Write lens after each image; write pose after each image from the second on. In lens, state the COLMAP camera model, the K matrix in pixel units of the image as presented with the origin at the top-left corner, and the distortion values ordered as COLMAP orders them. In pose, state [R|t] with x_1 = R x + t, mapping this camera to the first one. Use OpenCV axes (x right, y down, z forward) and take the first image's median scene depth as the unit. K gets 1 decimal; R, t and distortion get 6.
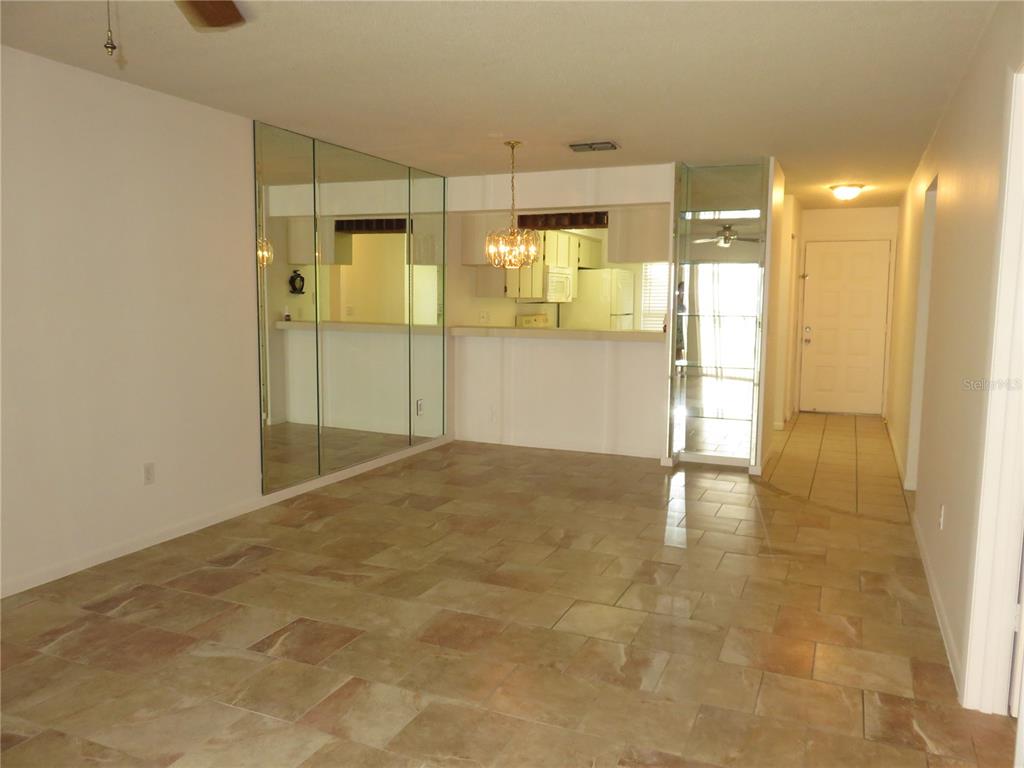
lens RADIAL K [[765.8, 0, 514.0], [0, 765.8, 384.2], [0, 0, 1]] dist [-0.005023, 0.003967]
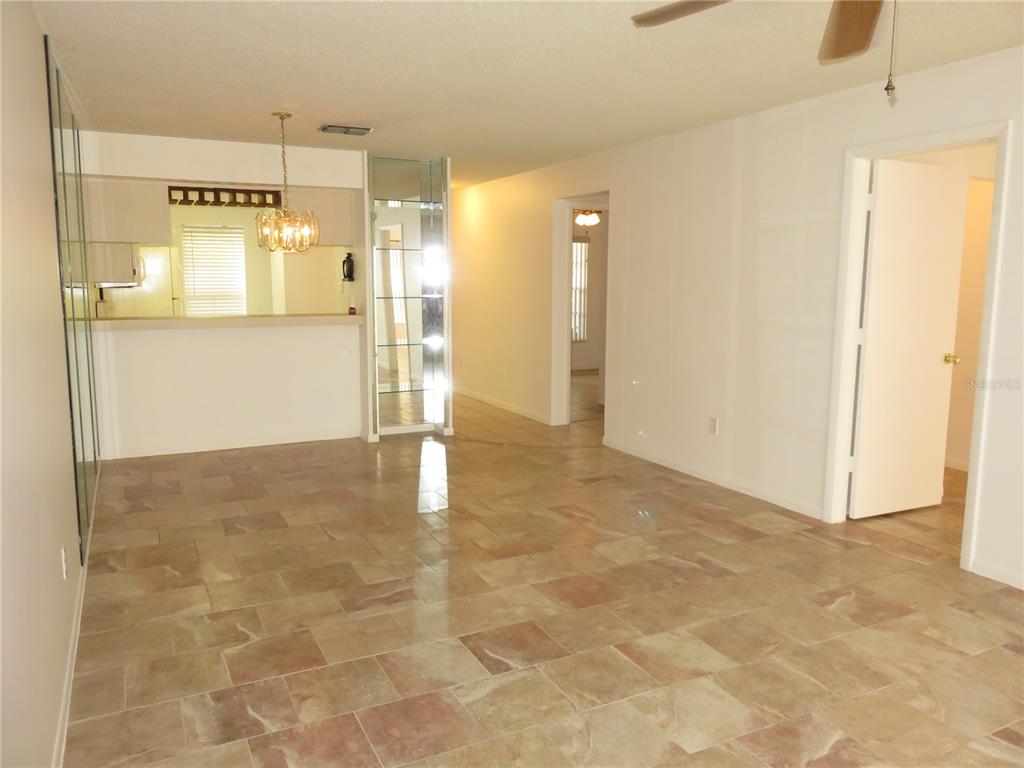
lens RADIAL K [[765.8, 0, 514.4], [0, 765.8, 383.2], [0, 0, 1]] dist [-0.005023, 0.003967]
pose [[0.633486, -0.111051, 0.765744, -0.876564], [0.087167, 0.993590, 0.071983, -0.059368], [-0.768829, 0.021147, 0.639105, 0.335068]]
